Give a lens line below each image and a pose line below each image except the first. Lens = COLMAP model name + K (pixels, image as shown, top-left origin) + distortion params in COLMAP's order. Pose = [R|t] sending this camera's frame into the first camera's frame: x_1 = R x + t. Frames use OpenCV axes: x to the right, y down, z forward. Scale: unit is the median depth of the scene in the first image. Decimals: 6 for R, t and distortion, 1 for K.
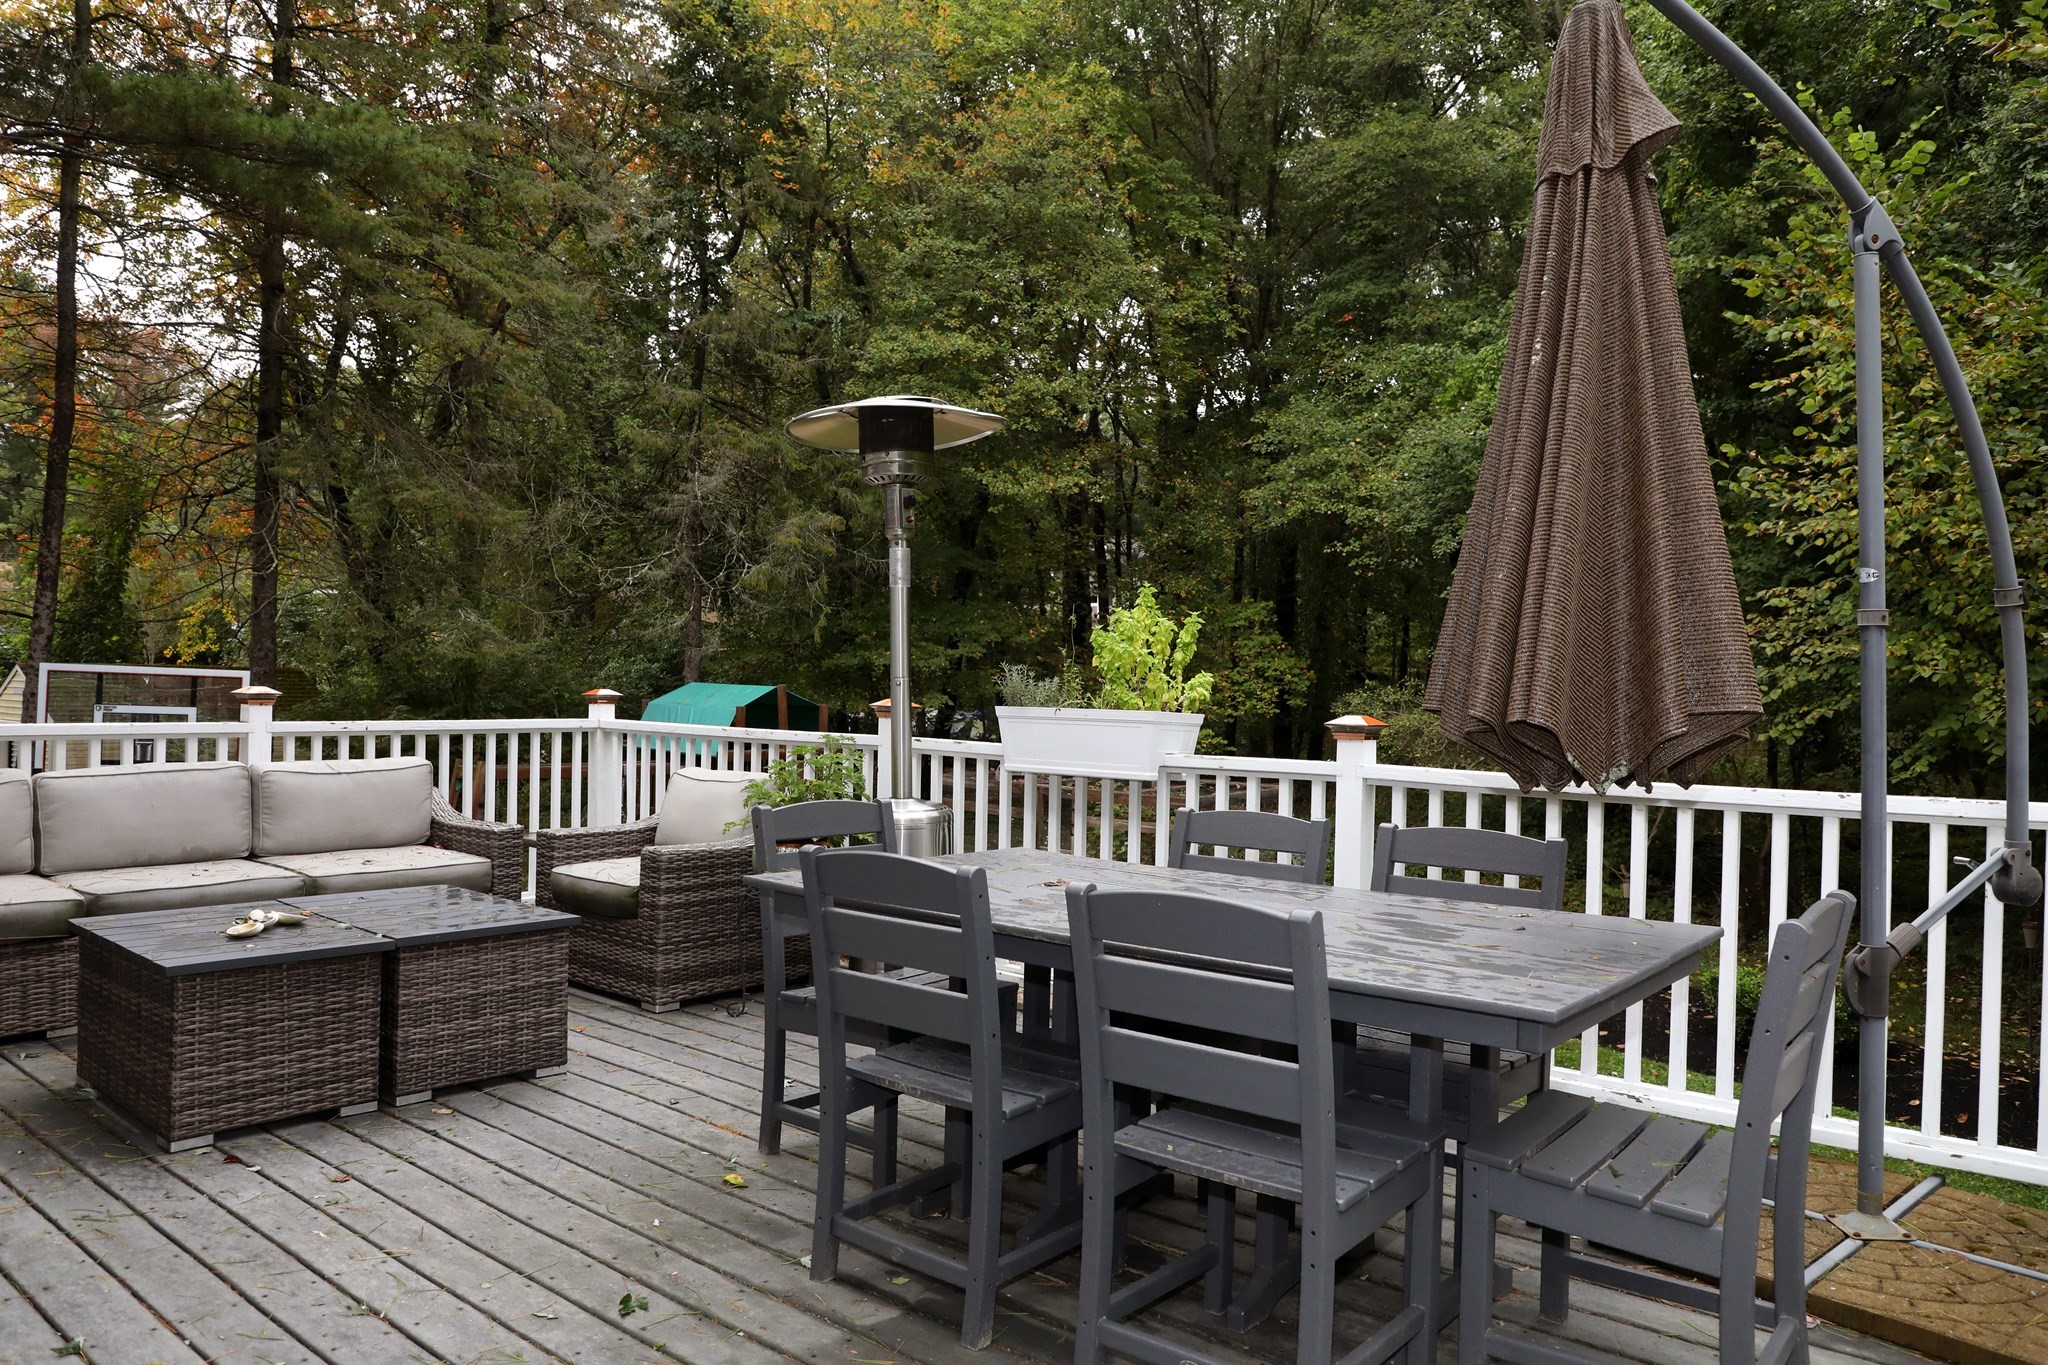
lens RADIAL K [[1407.8, 0, 1032.5], [0, 1407.8, 681.8], [0, 0, 1]] dist [-0.074047, 0.040283]
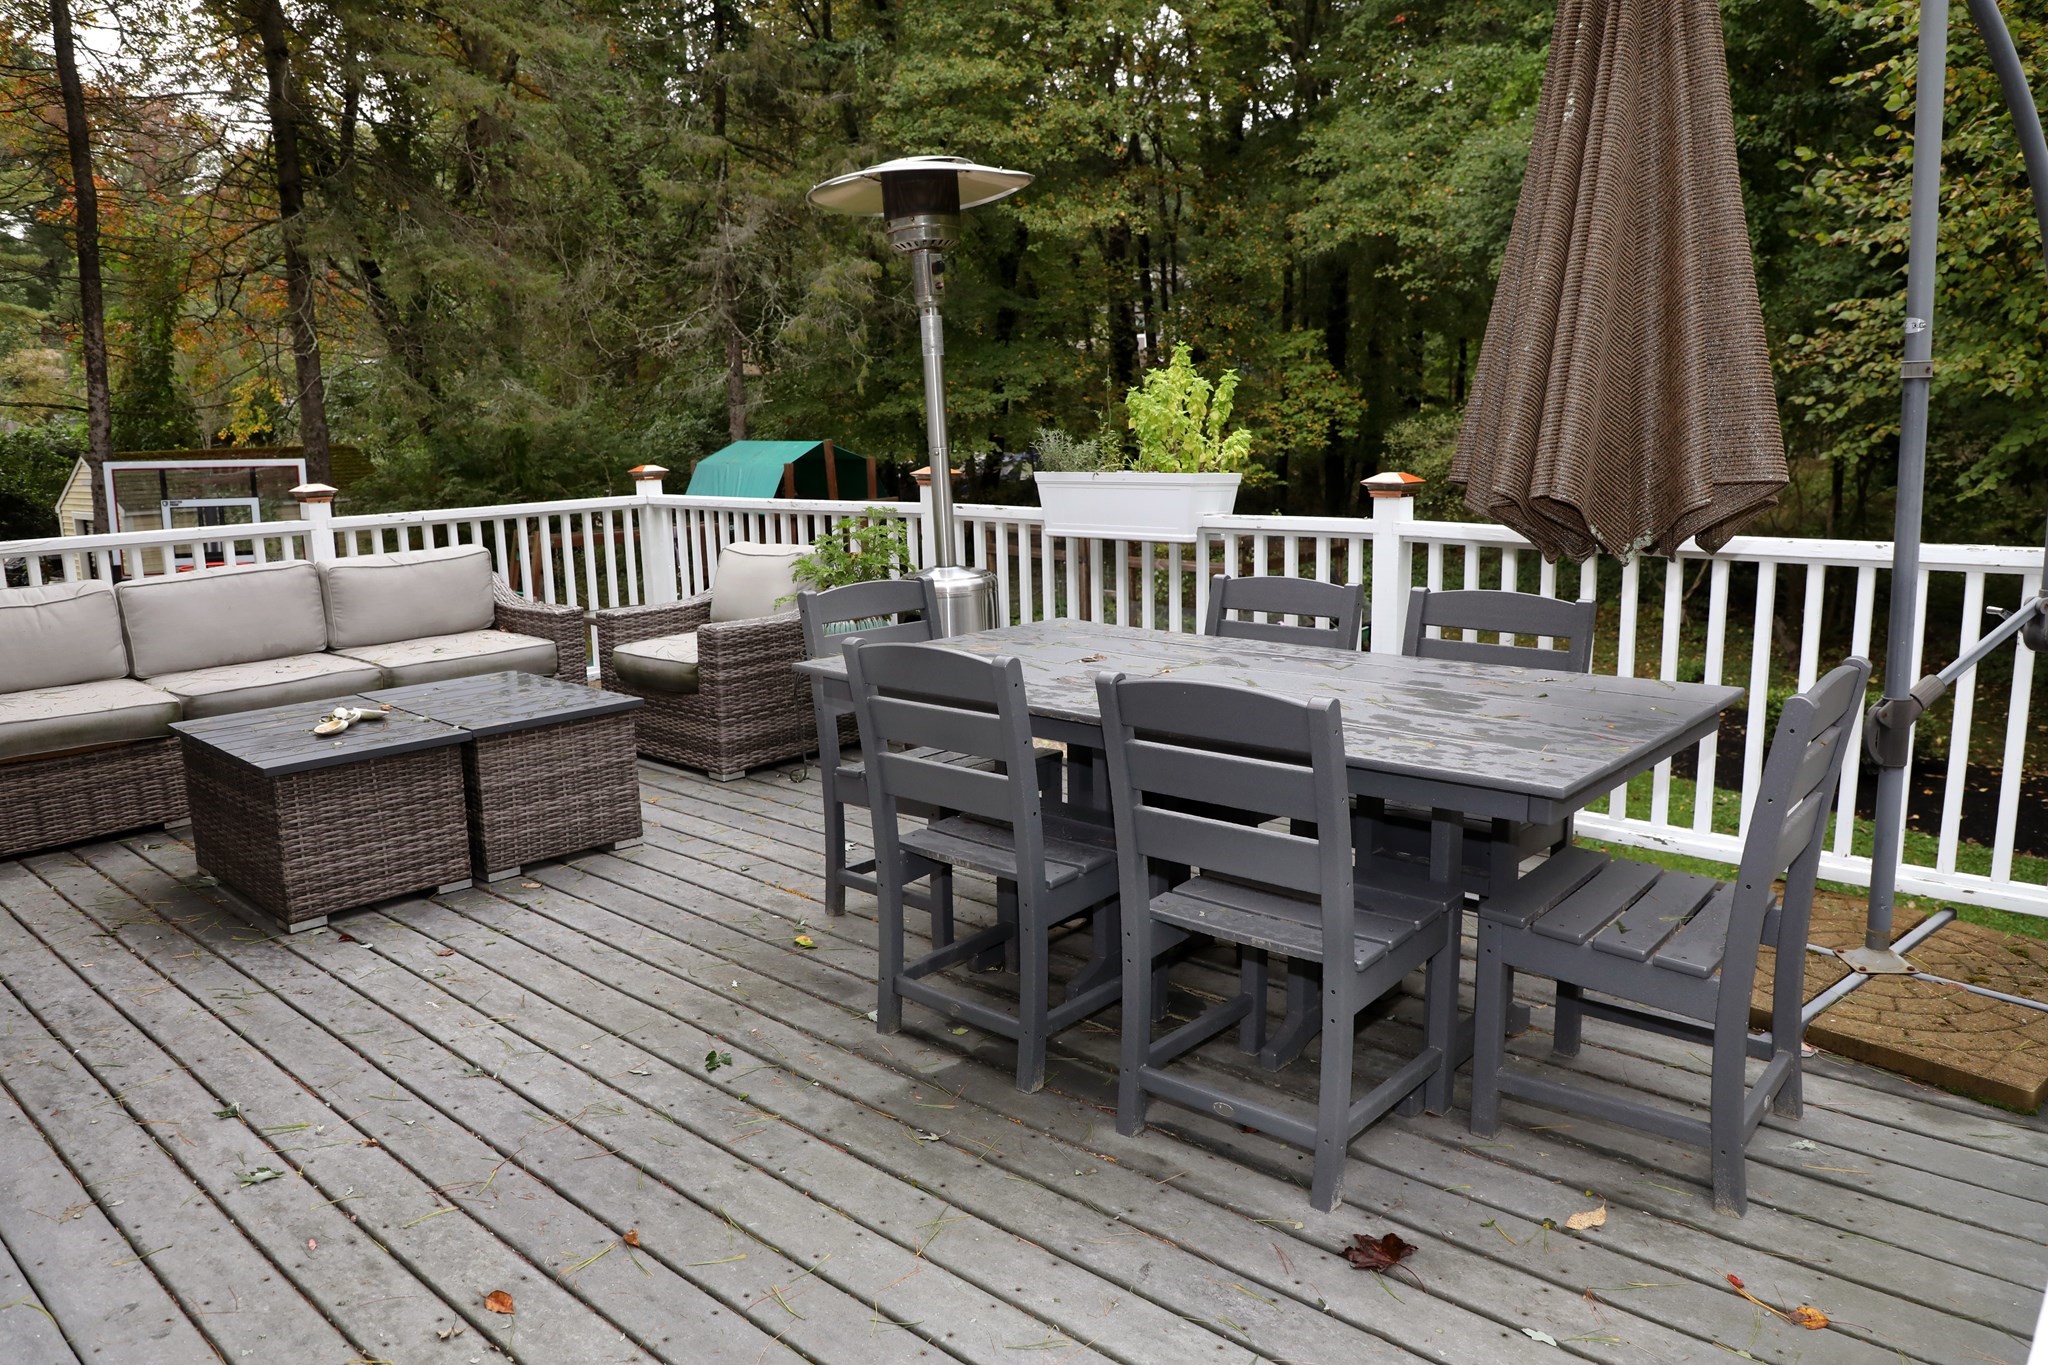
lens RADIAL K [[1402.4, 0, 1026.3], [0, 1402.4, 684.9], [0, 0, 1]] dist [-0.074294, 0.040482]
pose [[0.998302, -0.035263, -0.046359, 0.007979], [0.043317, 0.981559, 0.186189, -0.017165], [0.038938, -0.187881, 0.981420, -0.009038]]
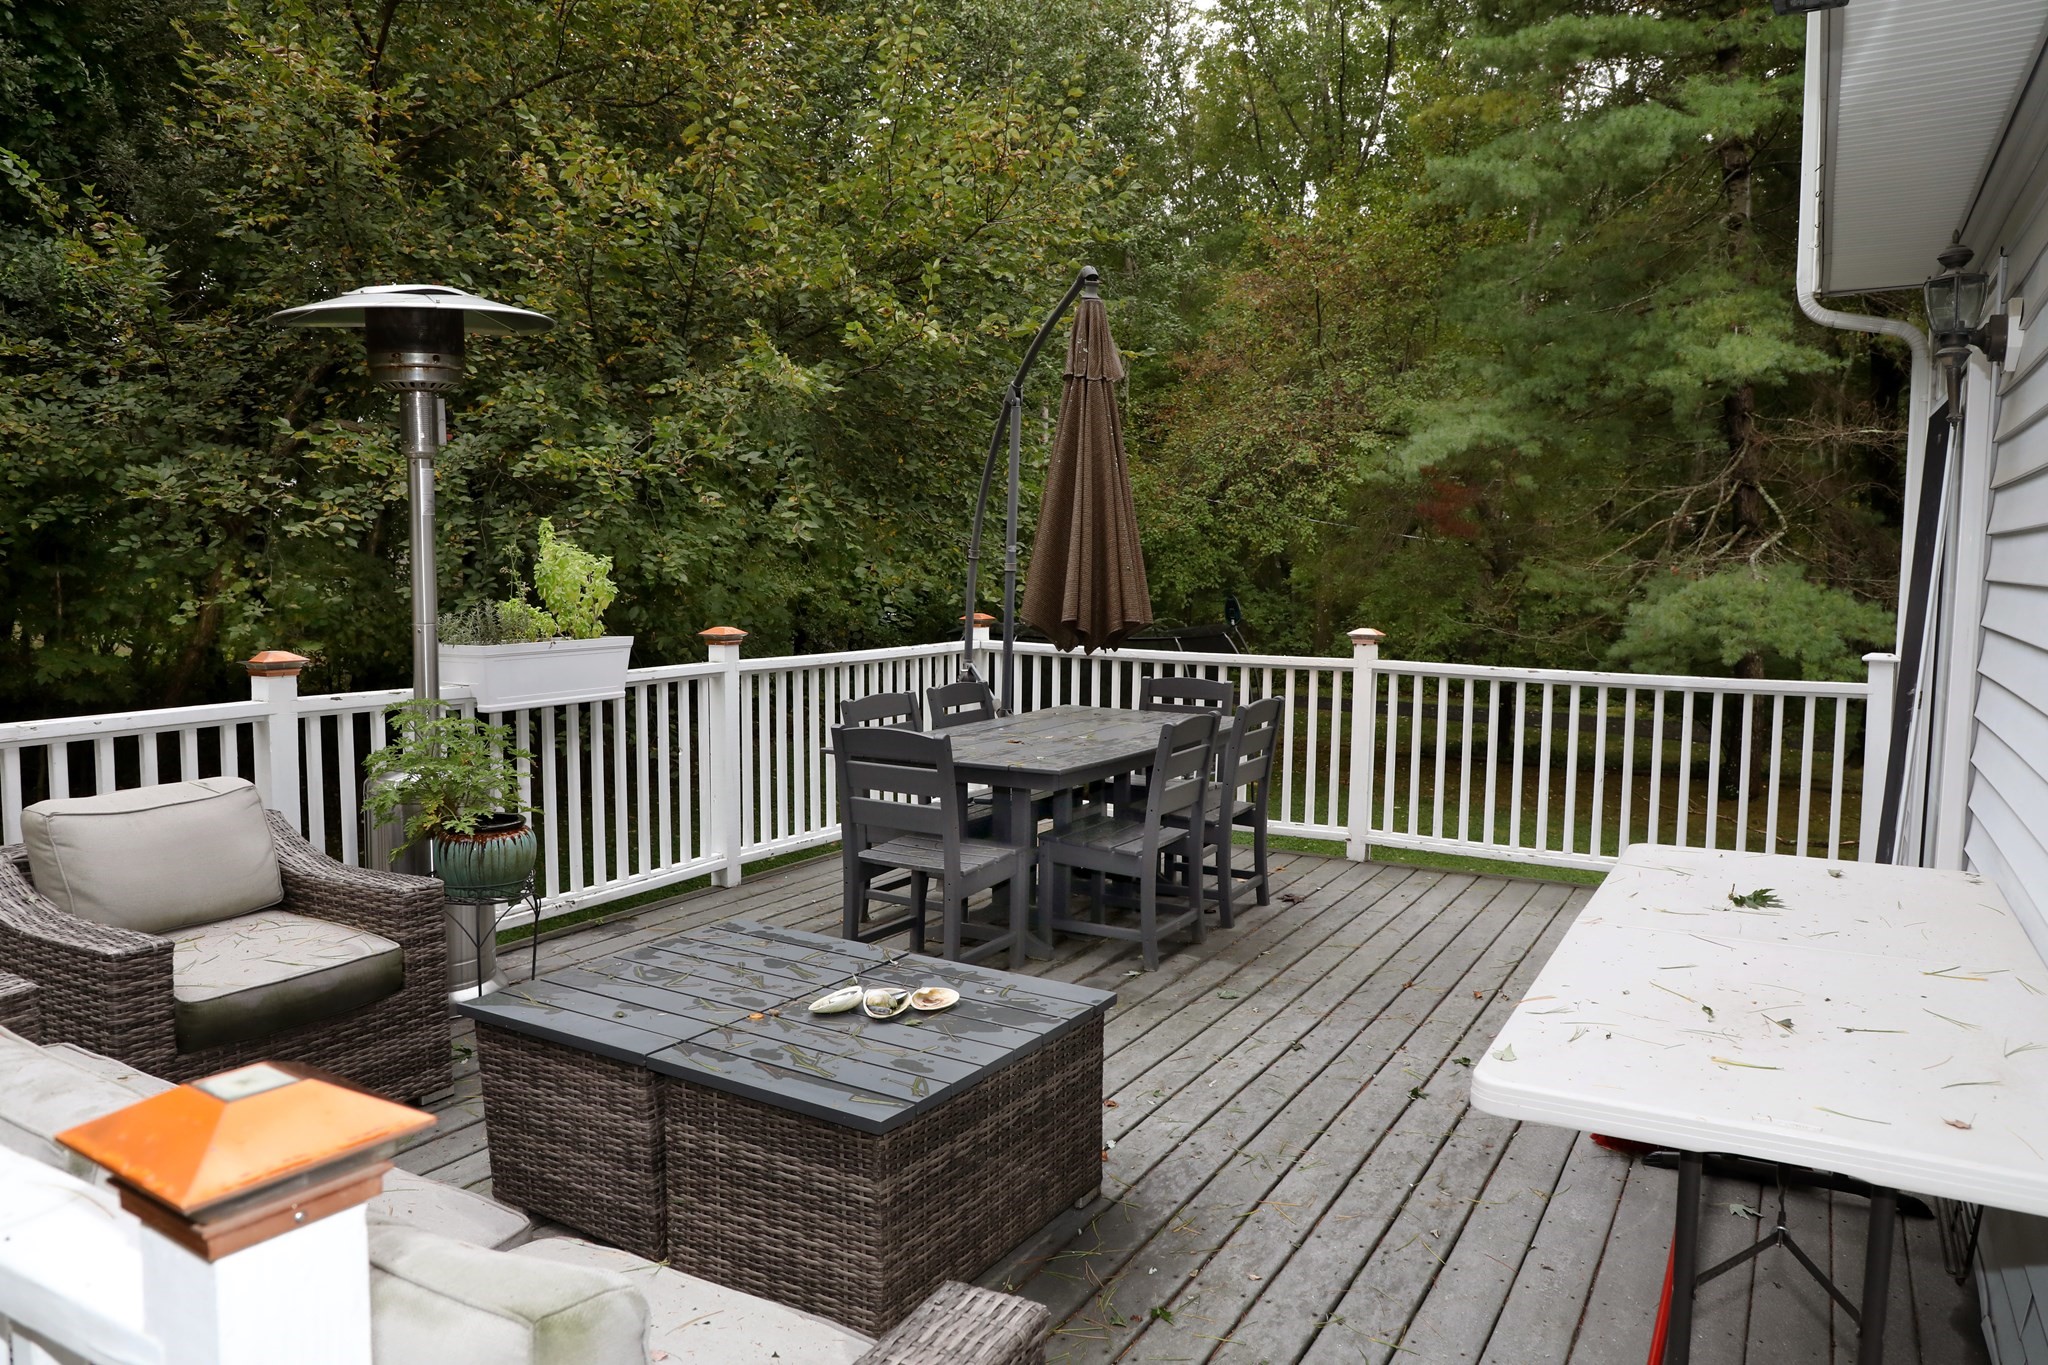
lens RADIAL K [[1407.8, 0, 1032.5], [0, 1407.8, 681.8], [0, 0, 1]] dist [-0.074047, 0.040283]
pose [[-0.181166, -0.110548, 0.977220, -0.872712], [-0.026198, 0.993852, 0.107572, -0.058138], [-0.983103, -0.006113, -0.182949, 0.706897]]
